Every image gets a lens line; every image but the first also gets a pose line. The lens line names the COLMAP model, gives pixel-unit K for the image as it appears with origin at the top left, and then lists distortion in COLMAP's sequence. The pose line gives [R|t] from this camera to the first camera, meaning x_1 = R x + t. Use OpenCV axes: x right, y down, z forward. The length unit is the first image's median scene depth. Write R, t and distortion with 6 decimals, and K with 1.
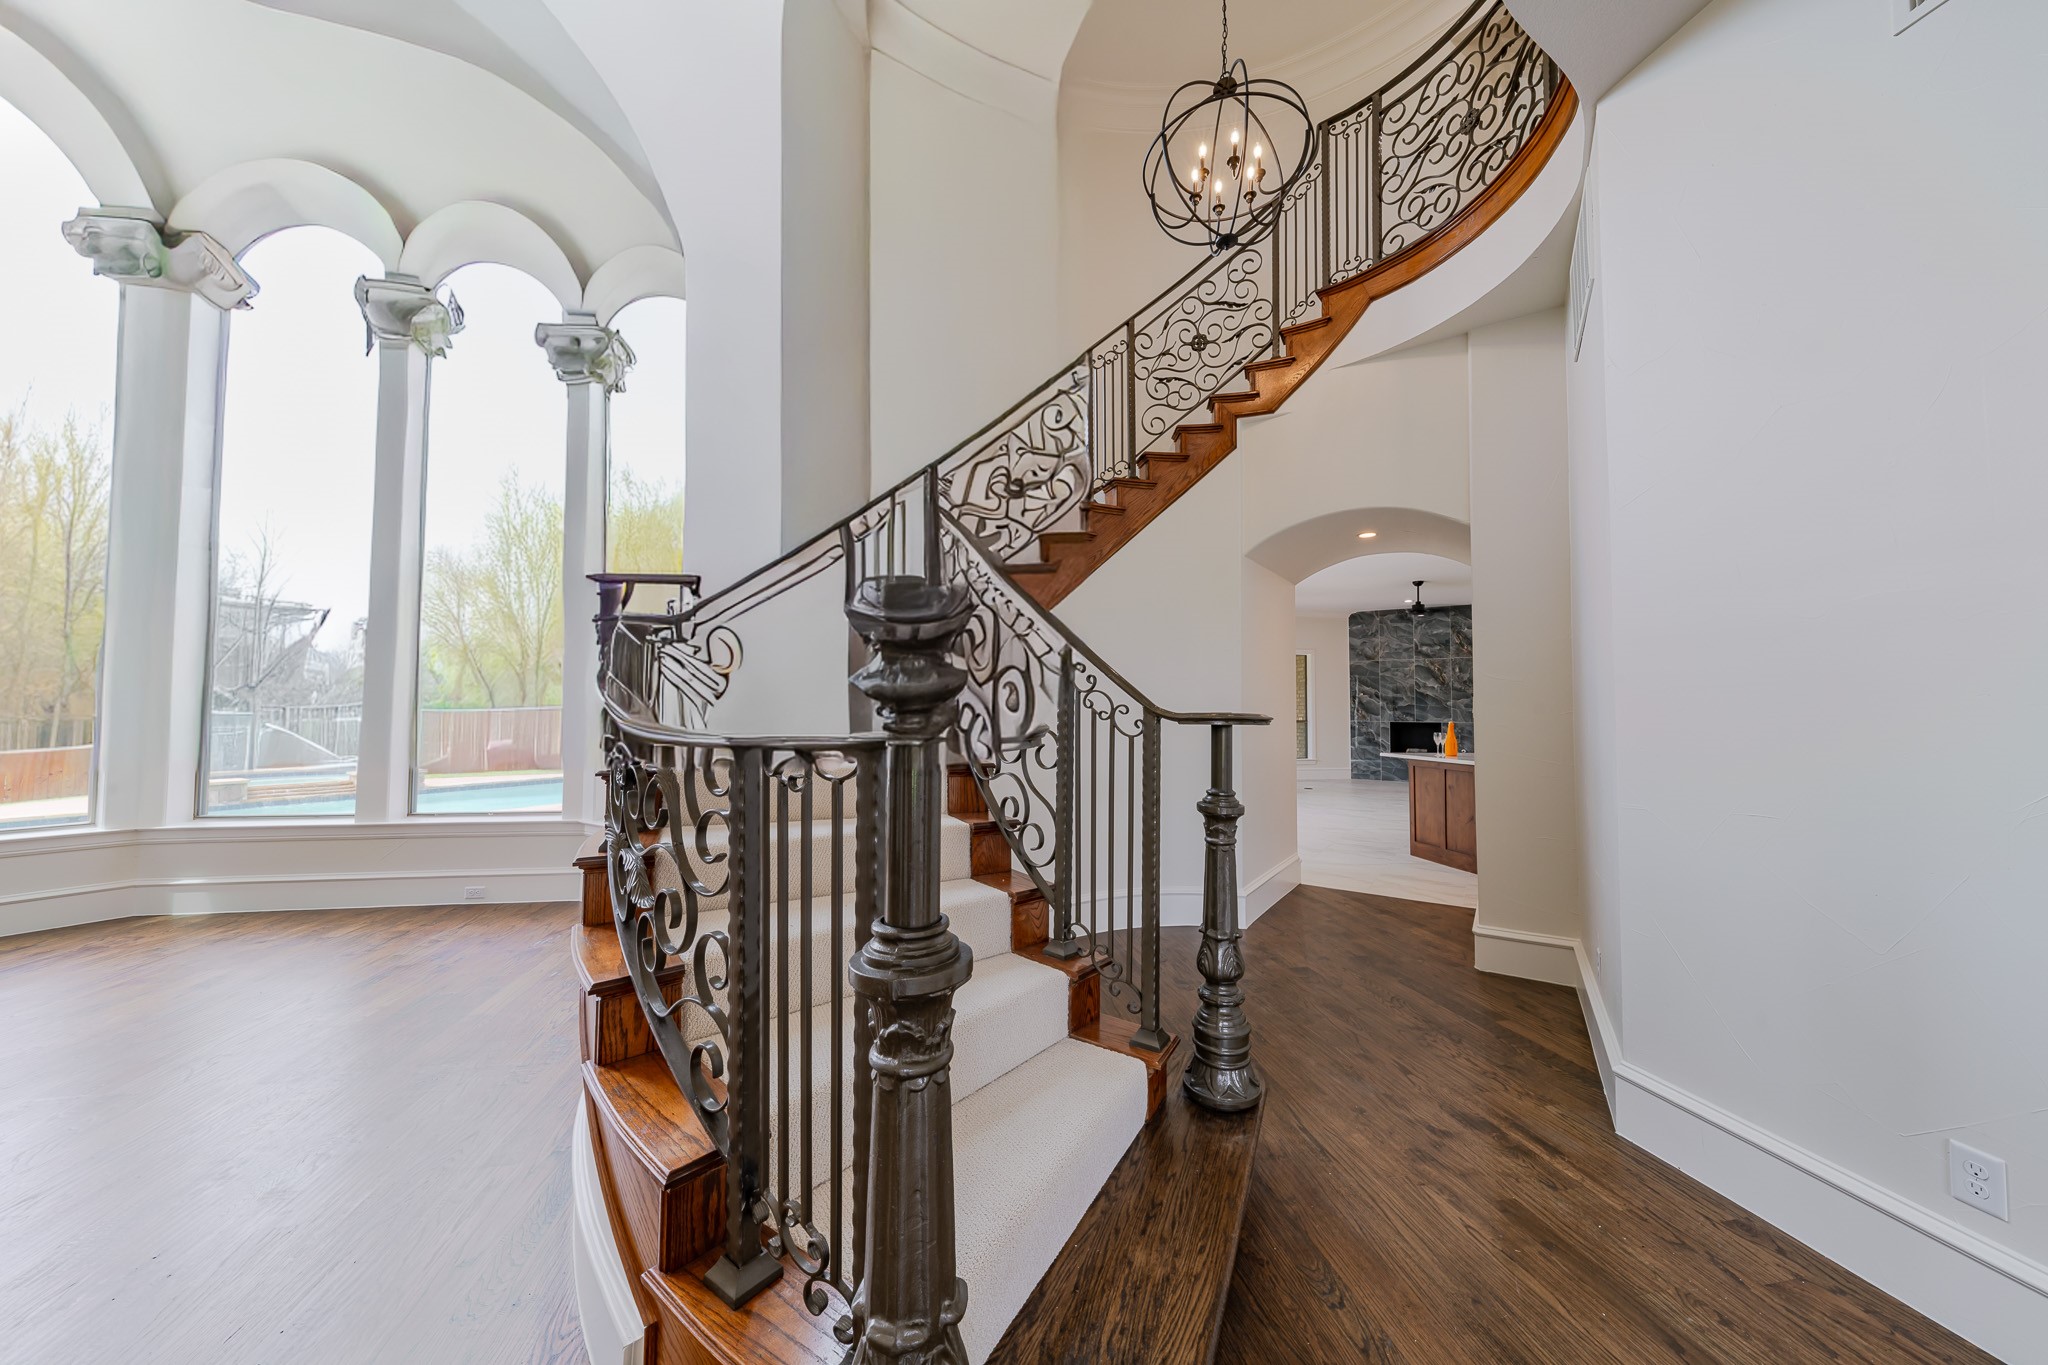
lens RADIAL K [[700.4, 0, 1024.0], [0, 700.4, 682.5], [0, 0, 1]] dist [-0.006611, -0.000041]
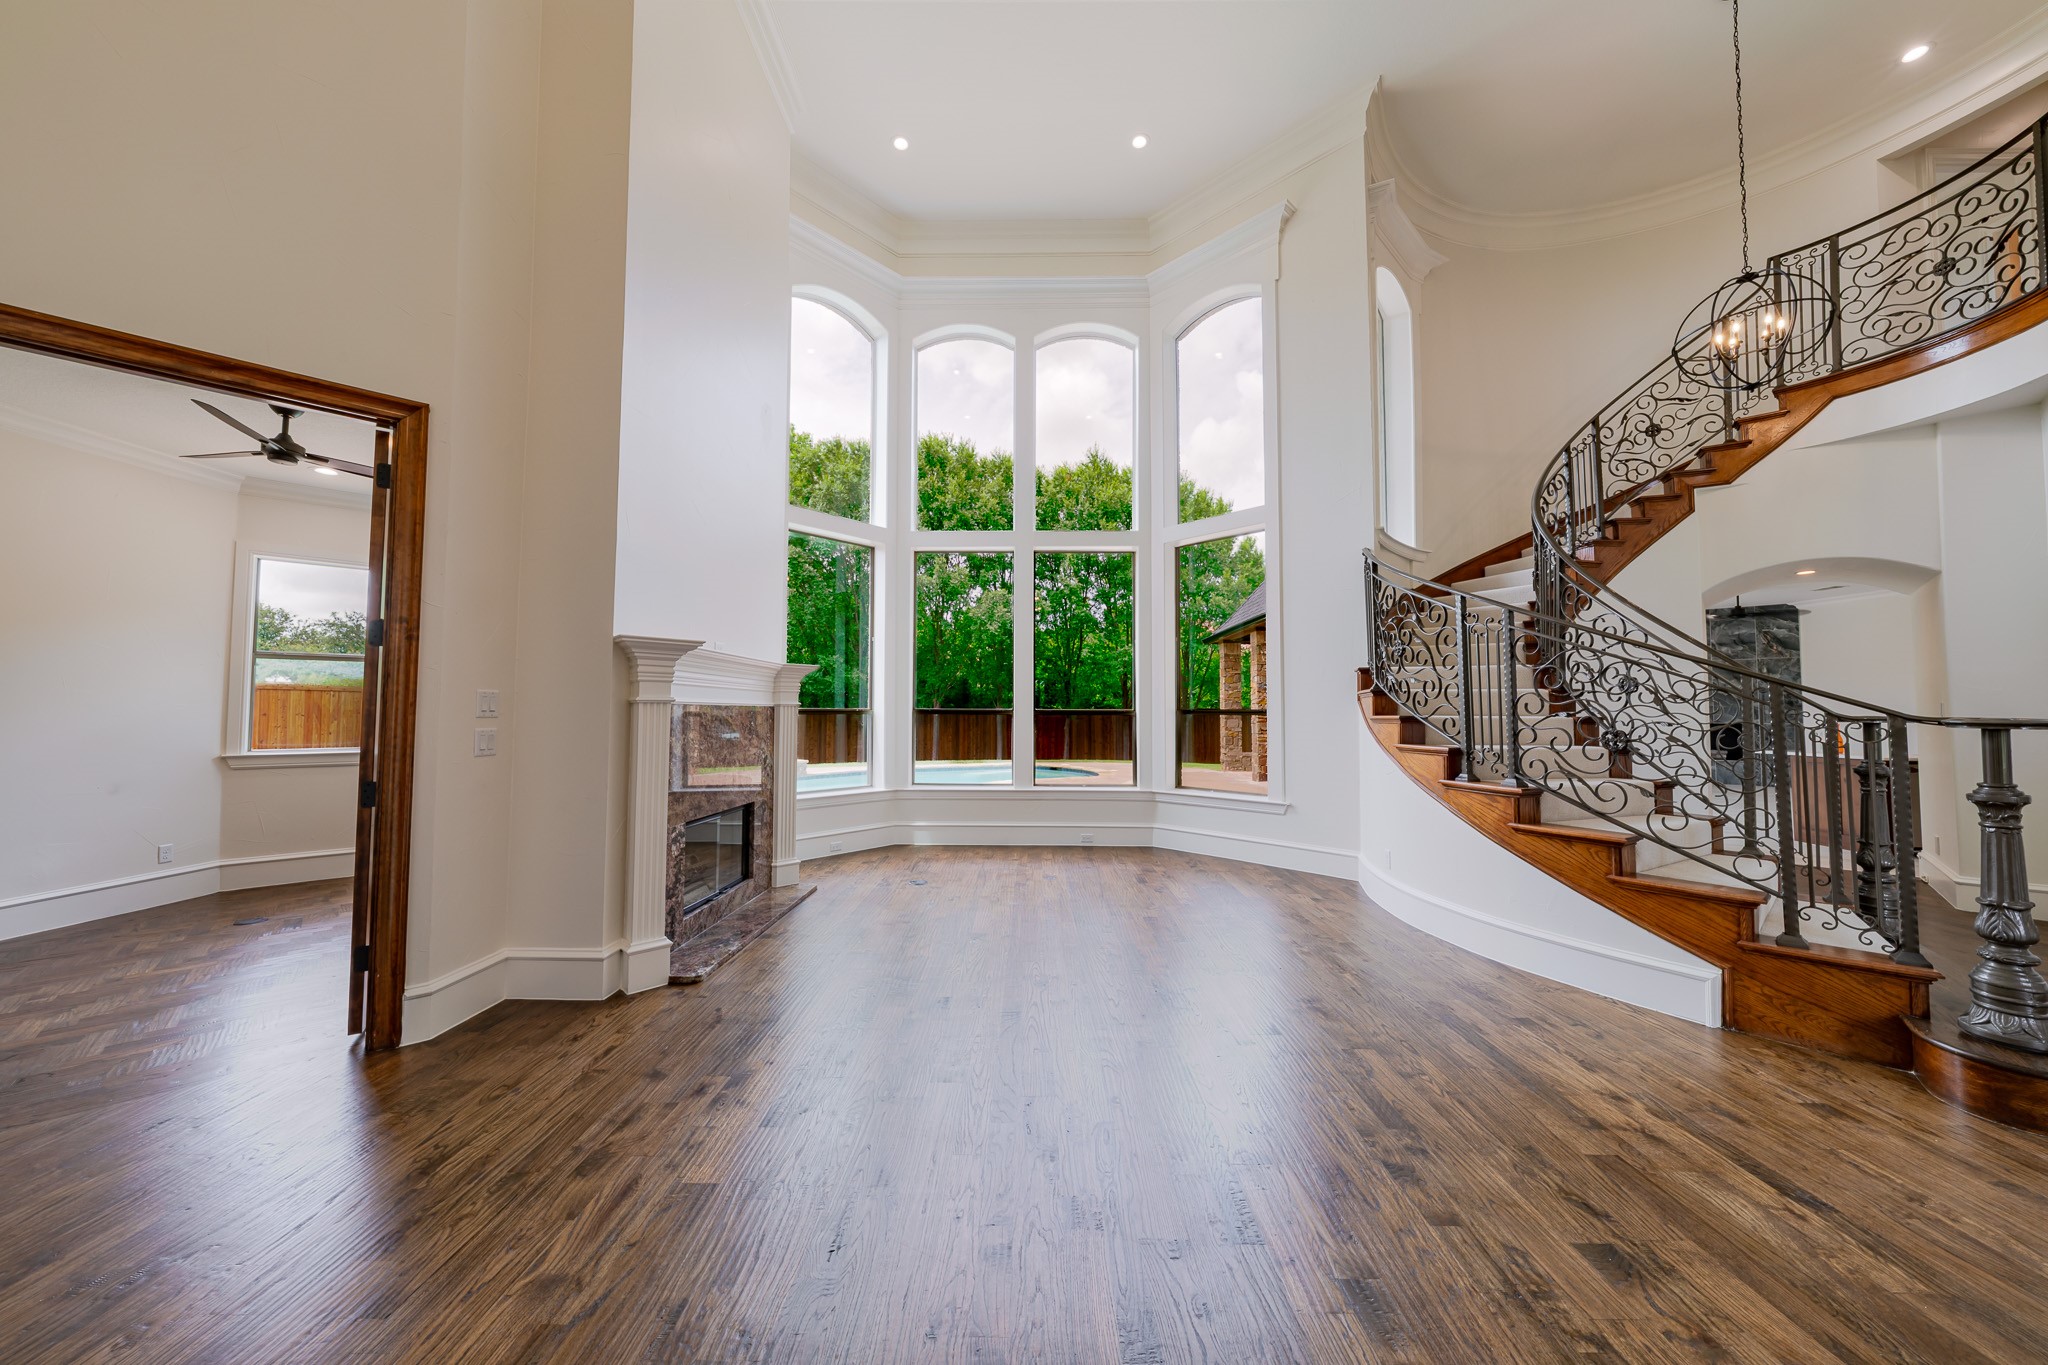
lens RADIAL K [[695.1, 0, 1025.4], [0, 695.1, 682.7], [0, 0, 1]] dist [-0.004572, 0.000493]
pose [[0.982470, -0.010263, -0.186137, -0.238687], [0.010119, 0.999947, -0.001727, -0.009435], [0.186145, -0.000187, 0.982522, -0.174300]]
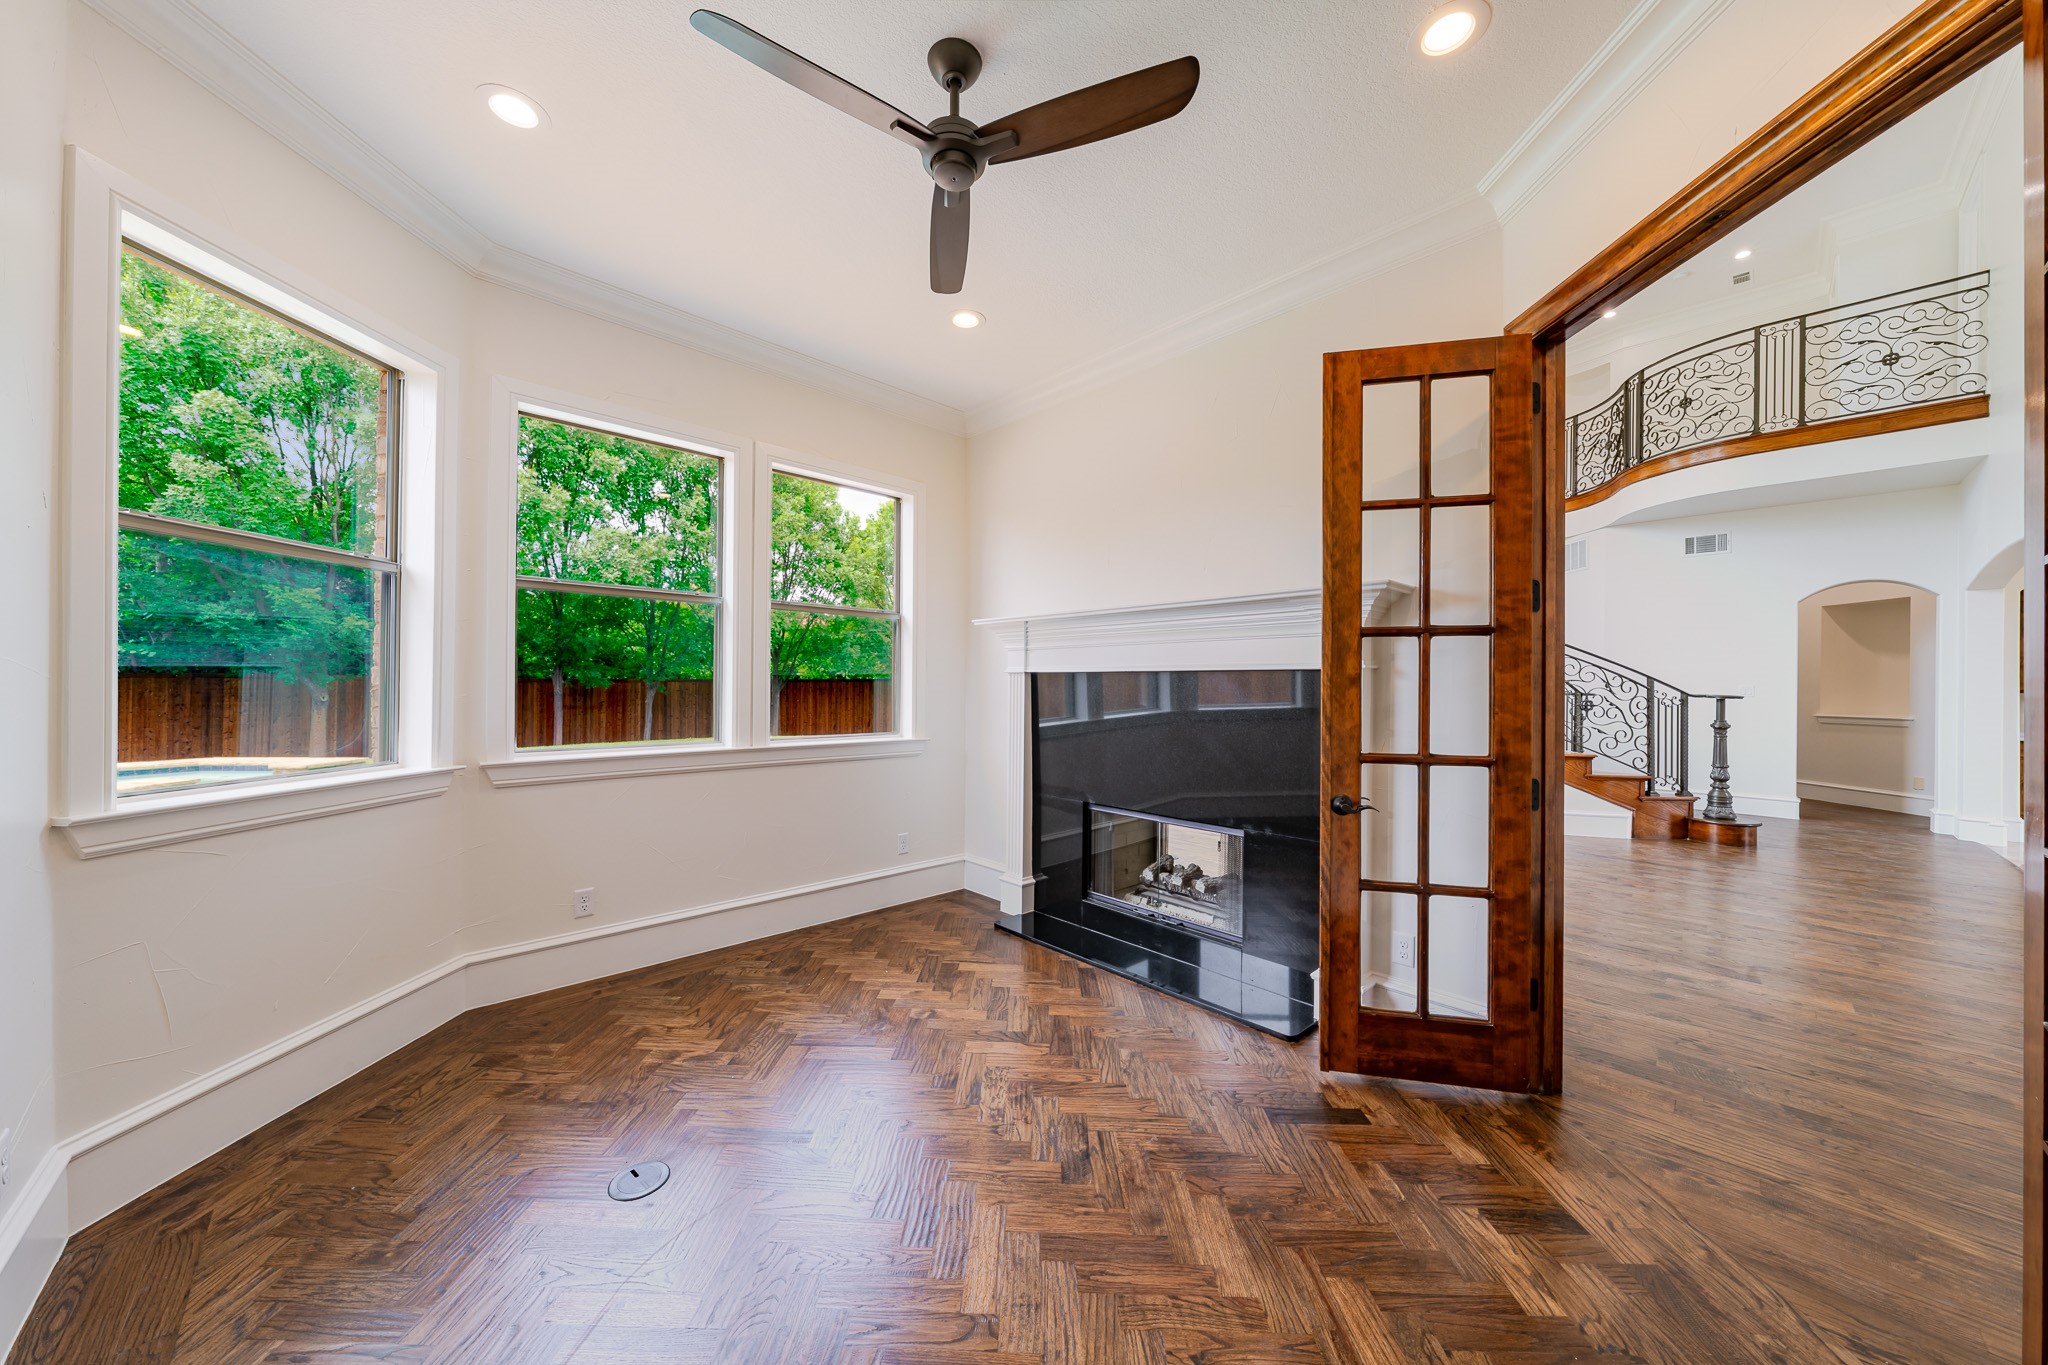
lens RADIAL K [[698.8, 0, 1021.0], [0, 698.8, 686.0], [0, 0, 1]] dist [-0.000428, 0.000087]
pose [[0.830740, 0.003726, 0.556649, -0.702034], [-0.029463, 0.998870, 0.037284, -0.007691], [-0.555881, -0.047374, 0.829911, -0.072874]]
